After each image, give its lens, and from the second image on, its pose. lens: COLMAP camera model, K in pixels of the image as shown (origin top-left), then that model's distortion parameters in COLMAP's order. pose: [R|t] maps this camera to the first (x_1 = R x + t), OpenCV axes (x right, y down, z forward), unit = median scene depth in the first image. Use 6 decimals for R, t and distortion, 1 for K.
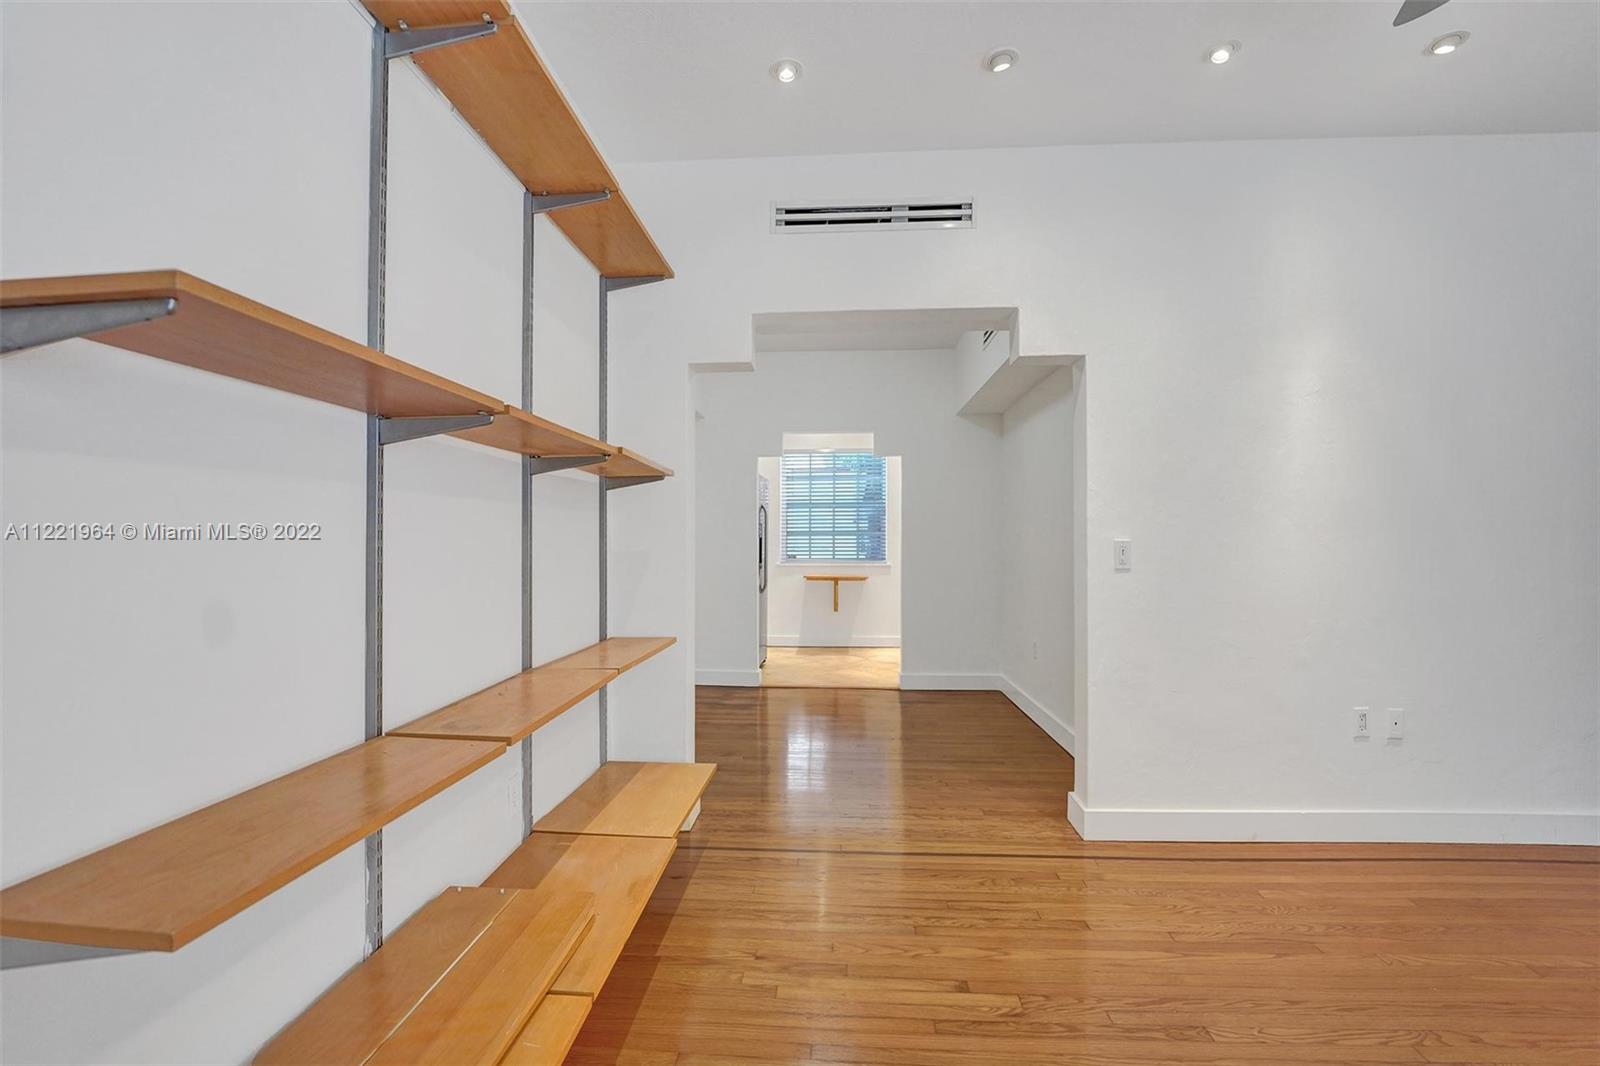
lens RADIAL K [[670.4, 0, 798.2], [0, 670.4, 535.8], [0, 0, 1]] dist [-0.021781, 0.002074]
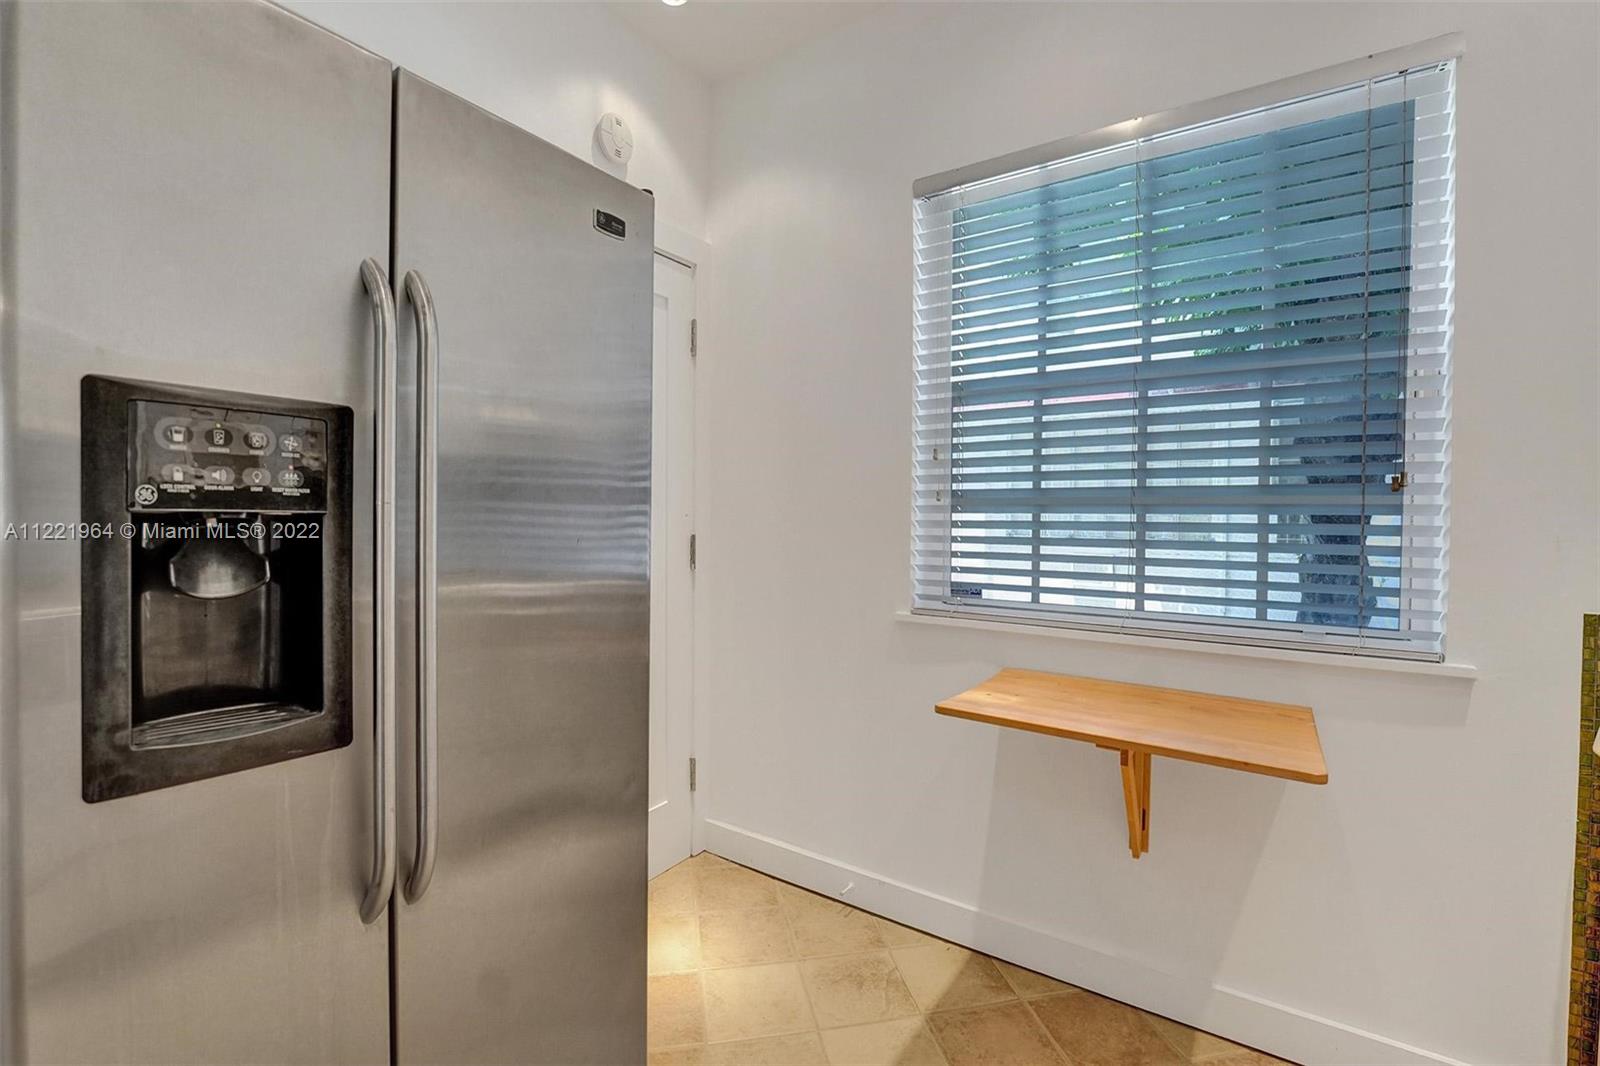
lens RADIAL K [[670.4, 0, 829.2], [0, 670.4, 521.4], [0, 0, 1]] dist [-0.021781, 0.002074]
pose [[0.860338, 0.016767, -0.509448, 0.225097], [-0.007976, 0.999779, 0.019435, 0.000390], [0.509662, -0.012657, 0.860282, 2.172891]]
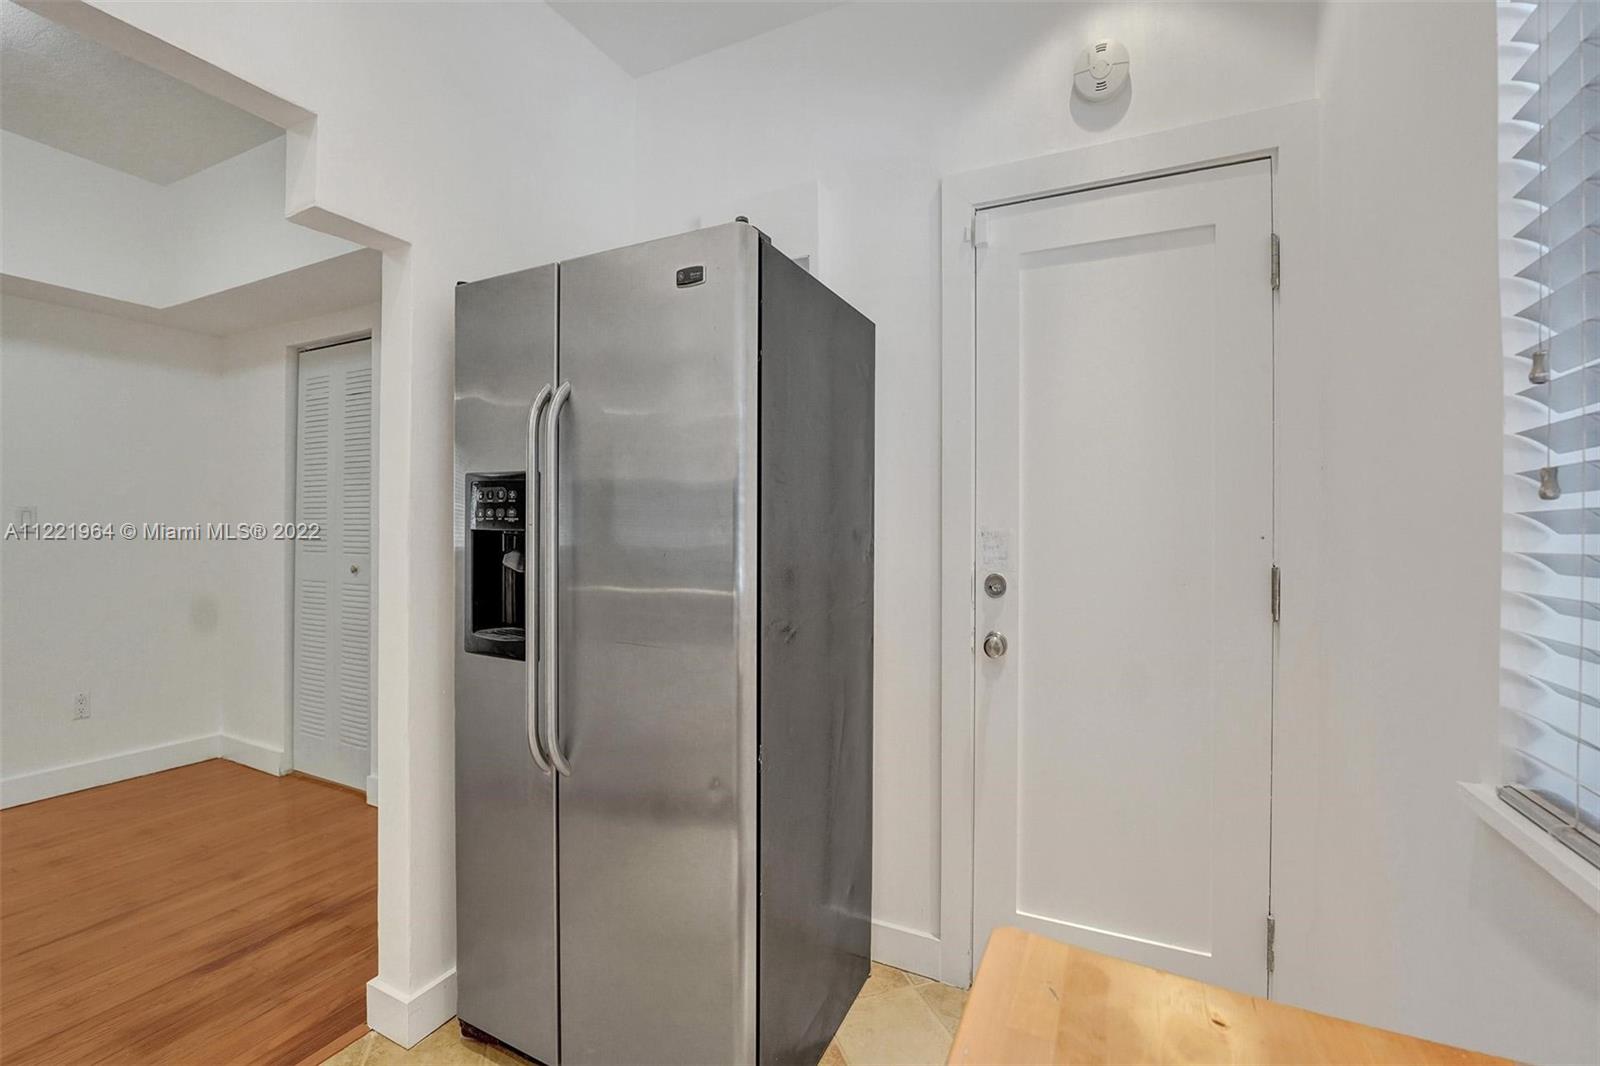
lens RADIAL K [[670.4, 0, 786.5], [0, 670.4, 517.0], [0, 0, 1]] dist [-0.021781, 0.002074]
pose [[-0.382125, -0.006718, -0.924086, 0.301370], [0.004681, 0.999947, -0.009206, -0.001117], [0.924099, -0.007844, -0.382073, 2.701919]]
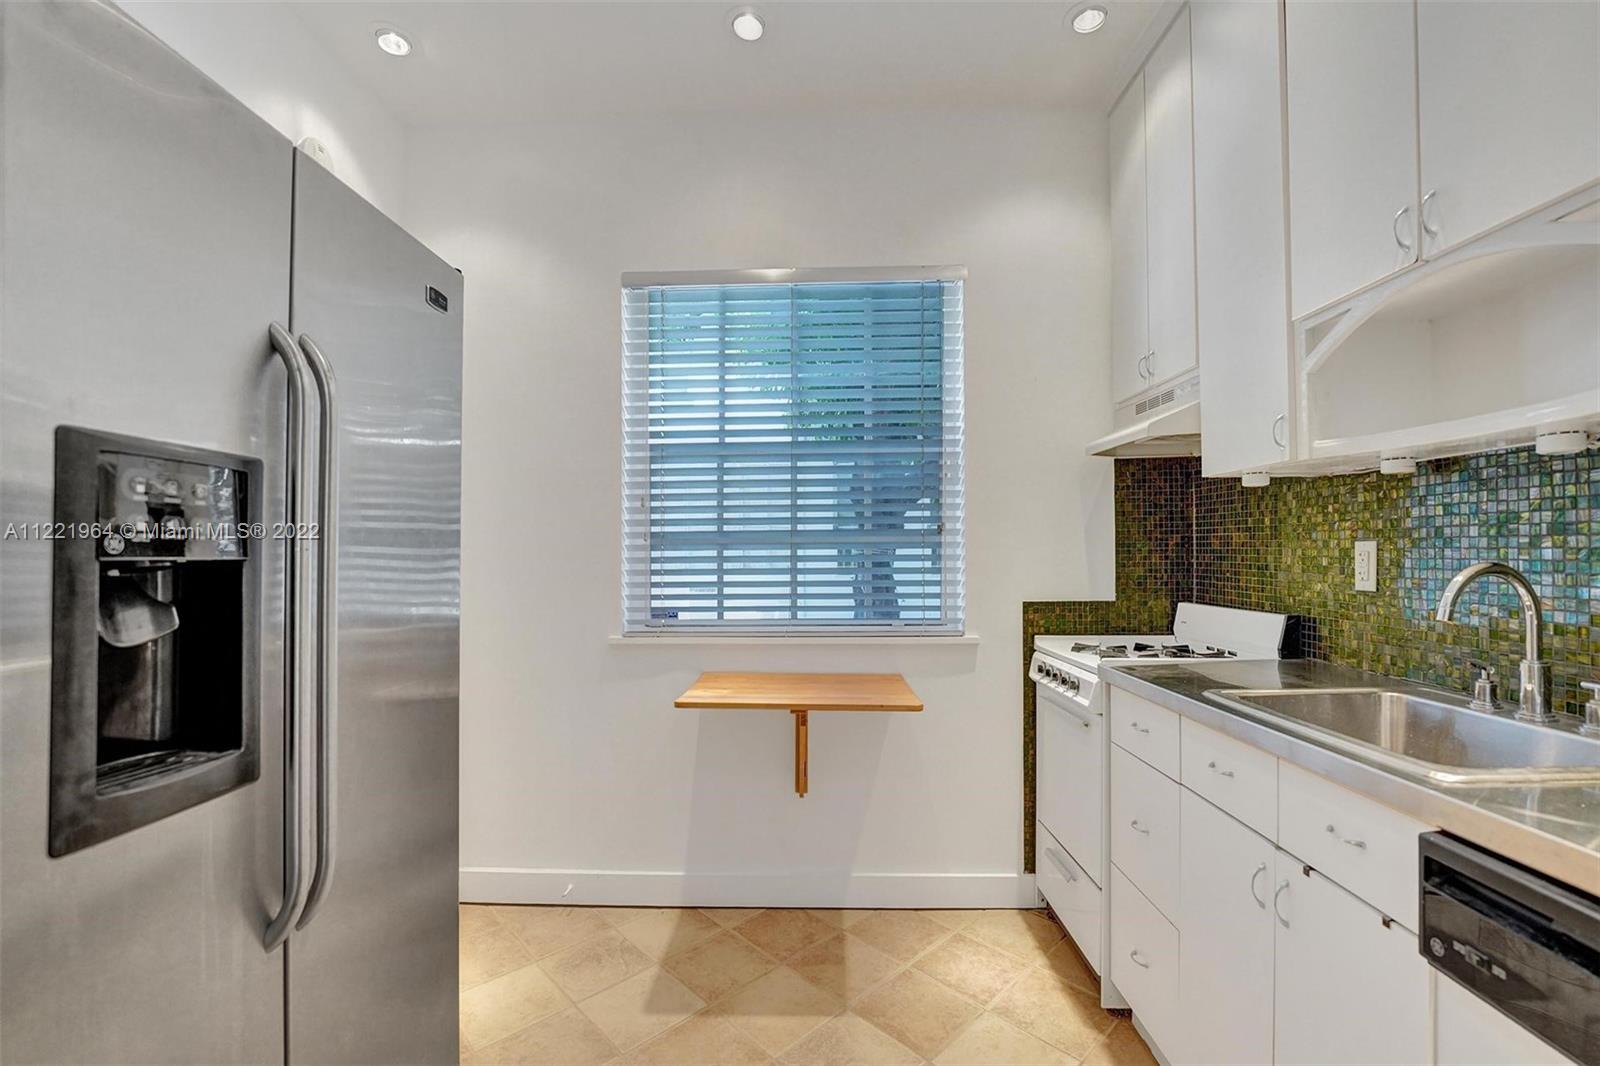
lens RADIAL K [[670.4, 0, 785.5], [0, 670.4, 543.1], [0, 0, 1]] dist [-0.021781, 0.002074]
pose [[0.999716, -0.003039, 0.023643, 0.119220], [0.003161, 0.999982, -0.005119, -0.001221], [-0.023627, 0.005193, 0.999707, 1.978073]]
